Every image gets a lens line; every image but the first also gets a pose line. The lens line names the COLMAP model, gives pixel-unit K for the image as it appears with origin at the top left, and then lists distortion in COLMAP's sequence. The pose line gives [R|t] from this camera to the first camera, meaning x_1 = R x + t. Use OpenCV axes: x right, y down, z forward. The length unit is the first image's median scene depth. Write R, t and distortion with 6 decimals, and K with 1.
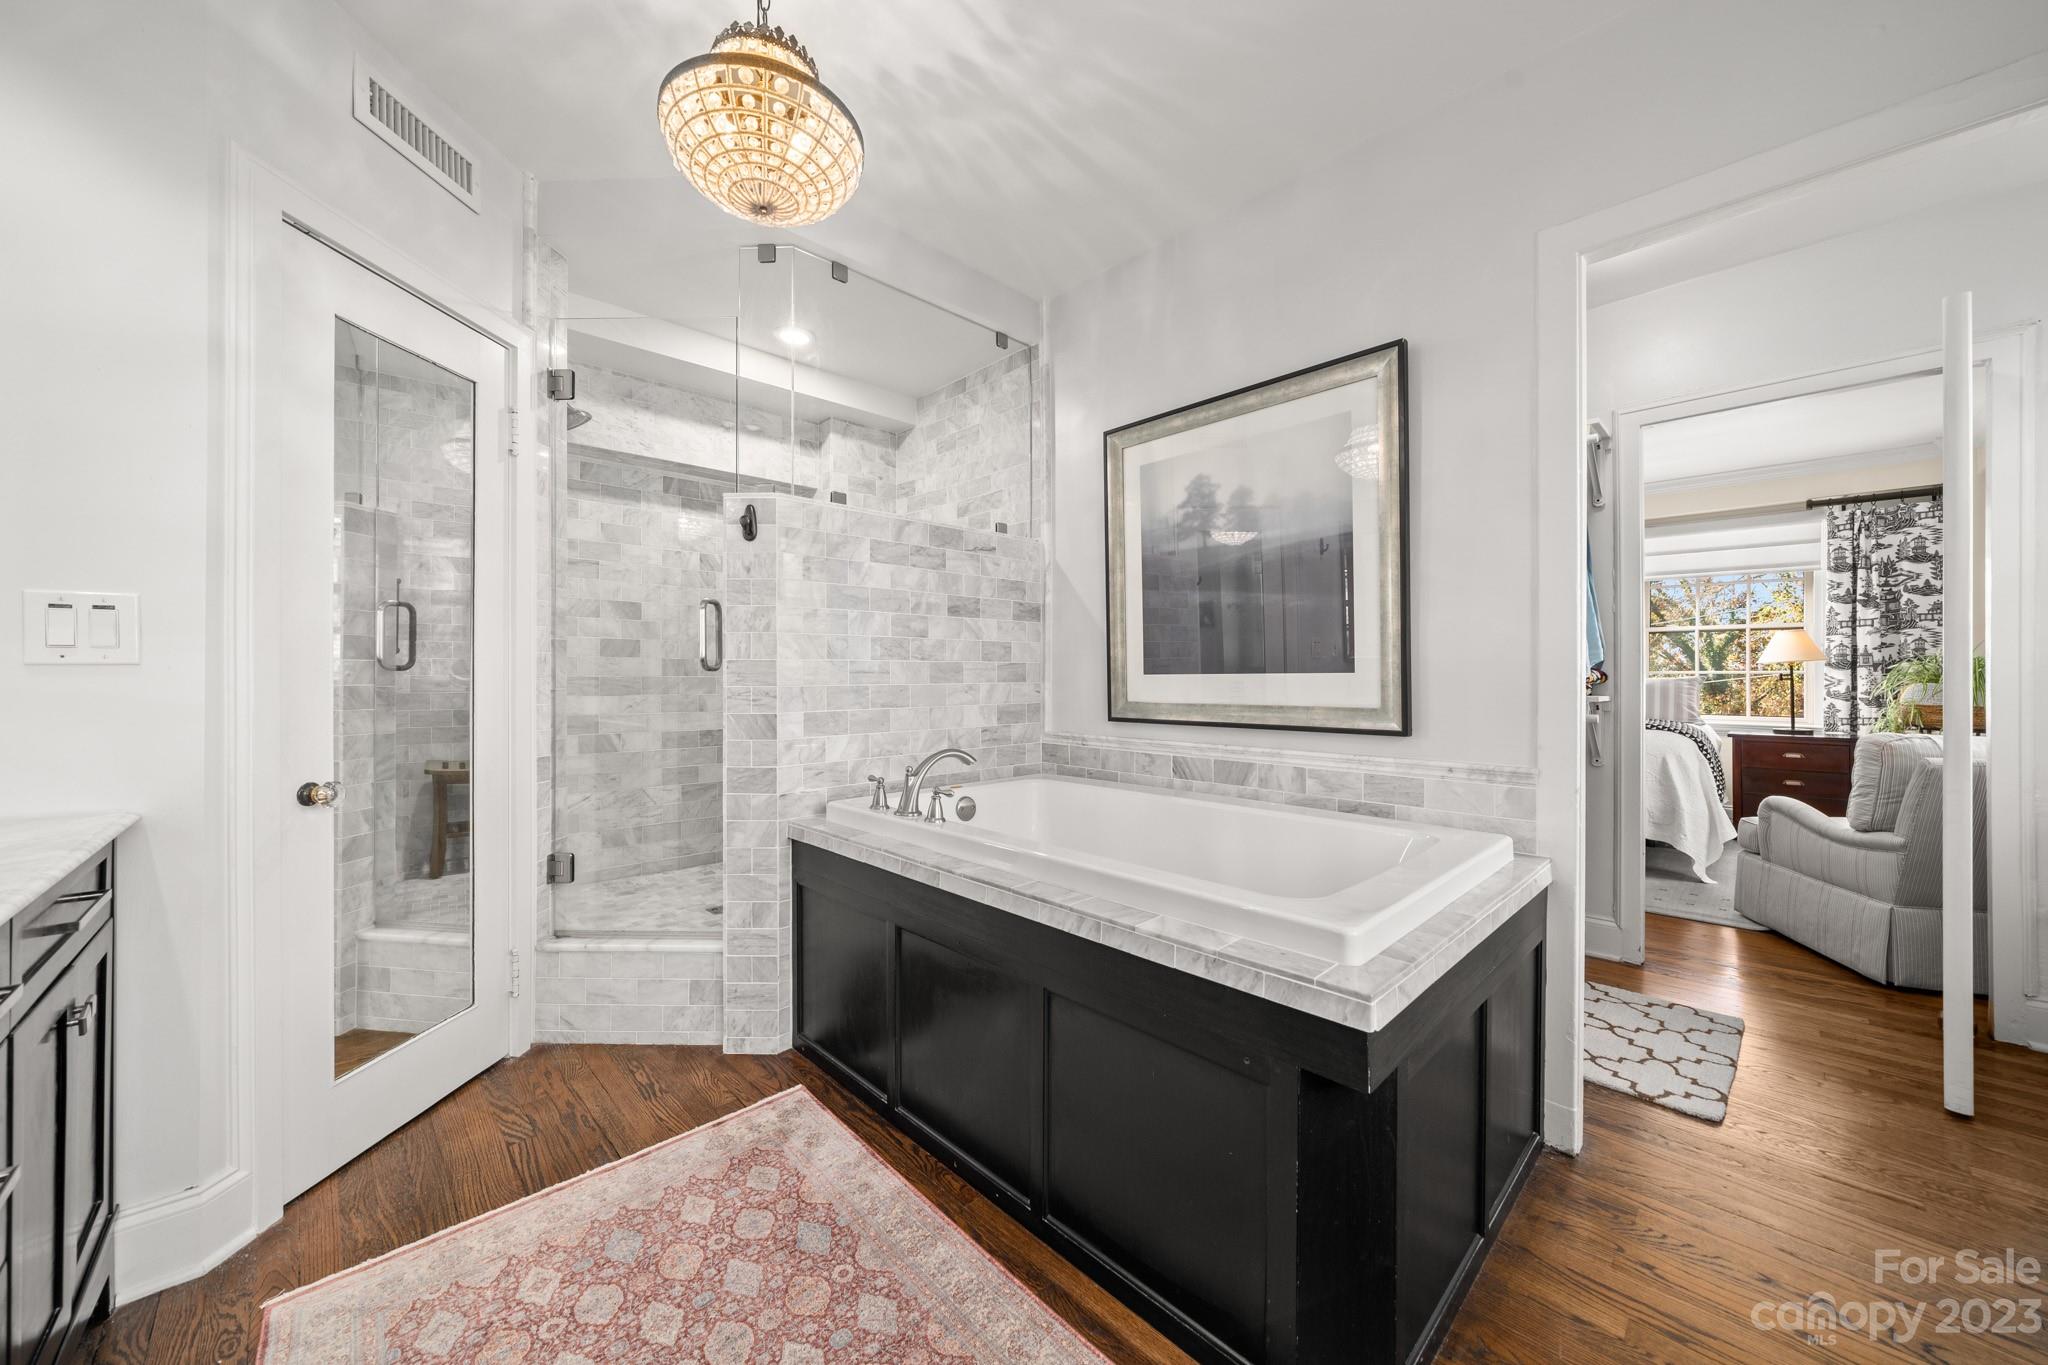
lens RADIAL K [[764.7, 0, 1031.6], [0, 764.7, 668.1], [0, 0, 1]] dist [-0.003205, -0.000391]
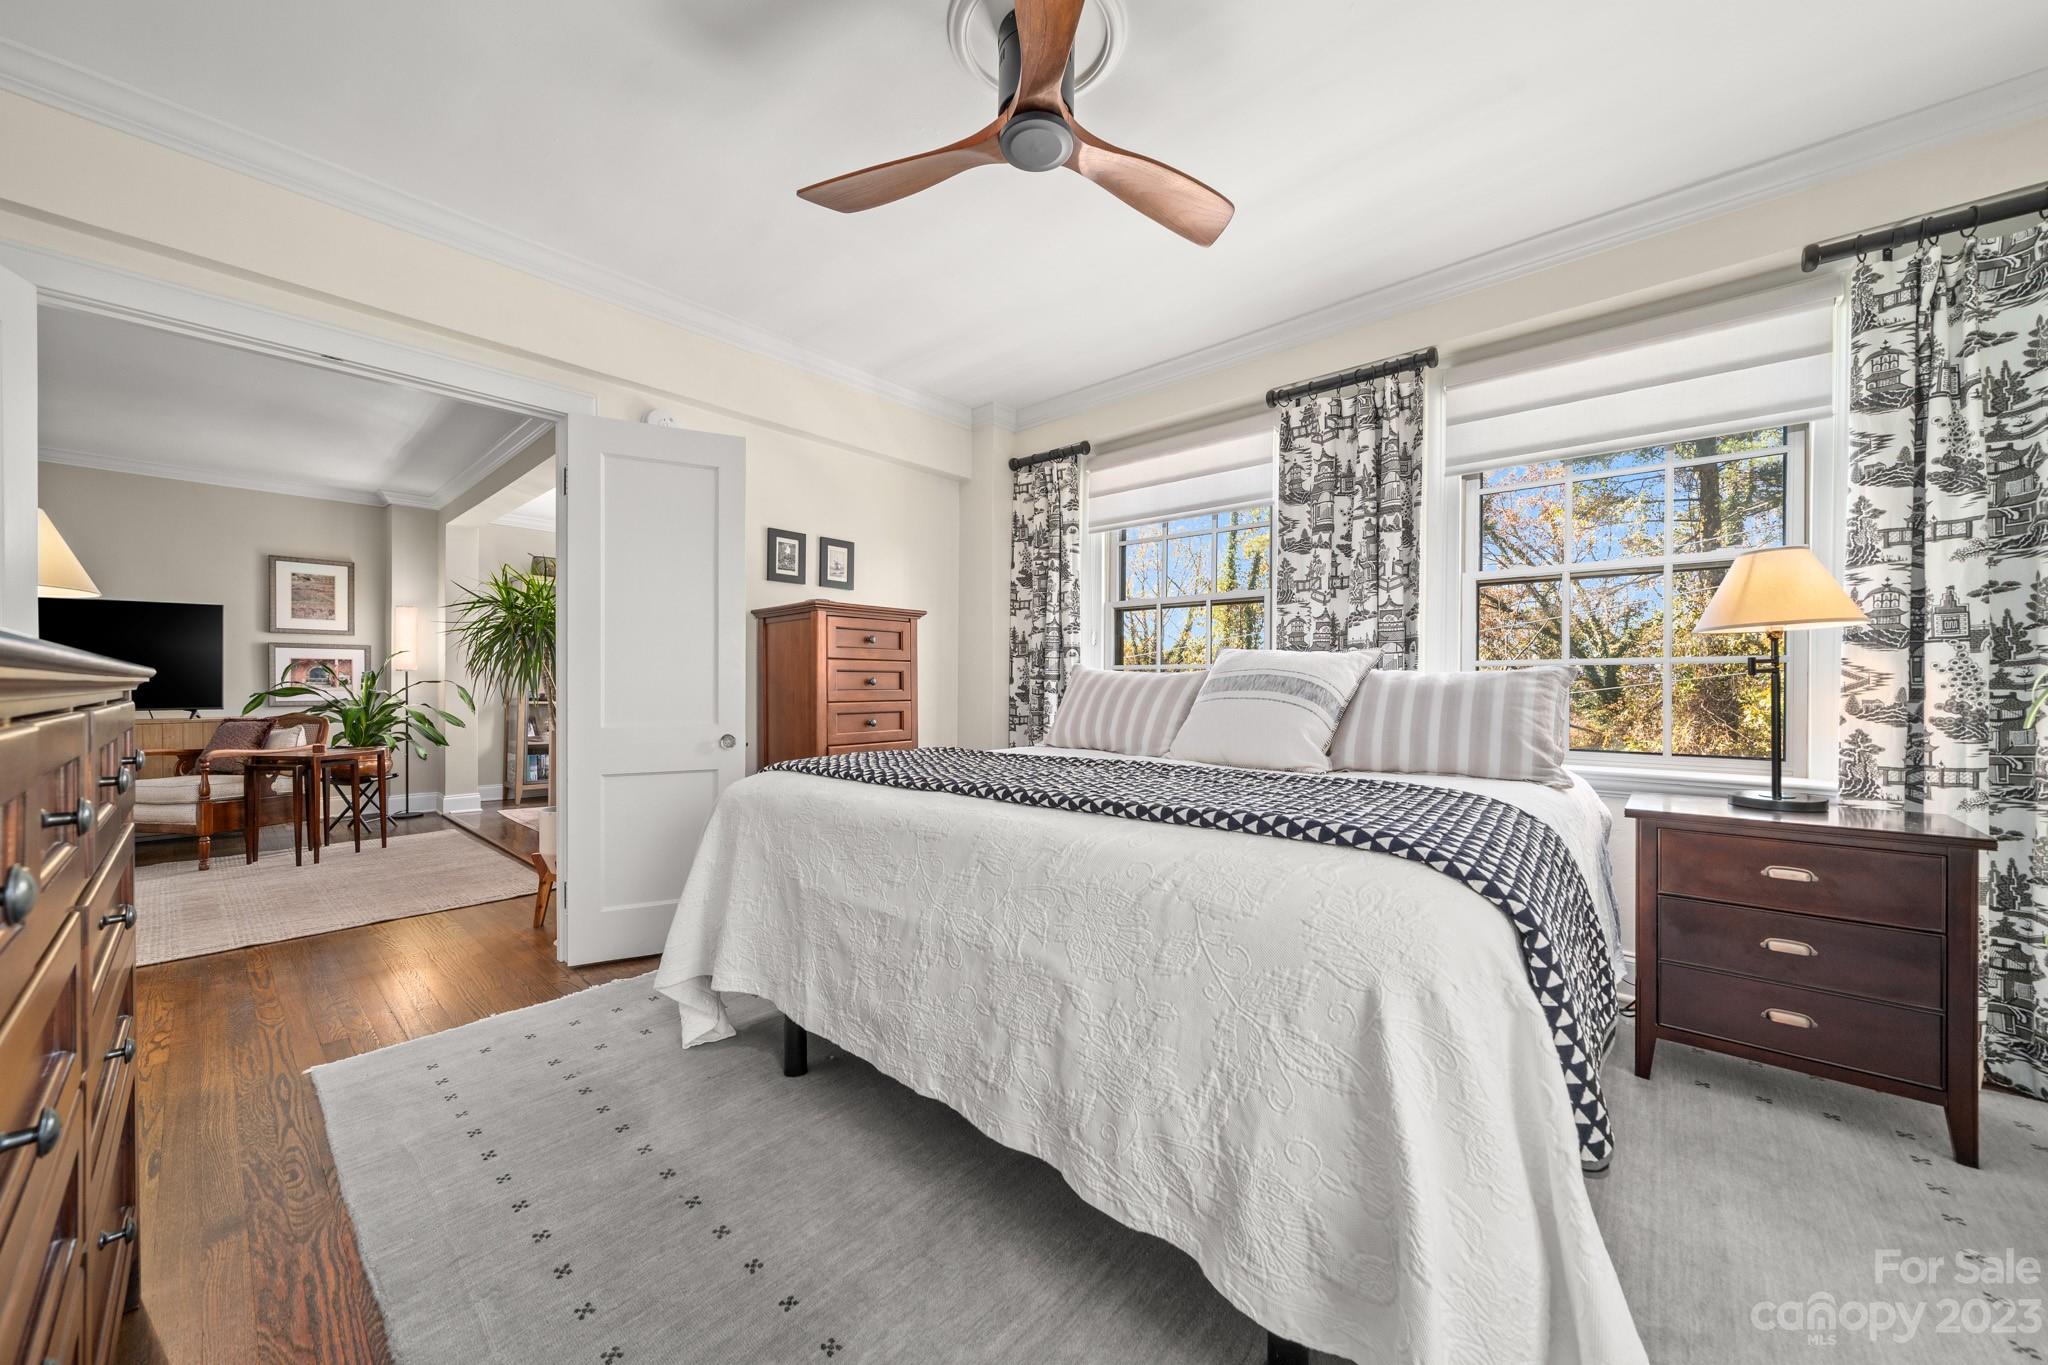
lens RADIAL K [[790.3, 0, 1026.8], [0, 790.3, 677.1], [0, 0, 1]] dist [-0.000969, 0.000573]
pose [[0.995839, 0.000607, 0.091131, 0.570244], [-0.001294, 0.999971, 0.007473, 0.014740], [-0.091123, -0.007560, 0.995811, 0.624618]]
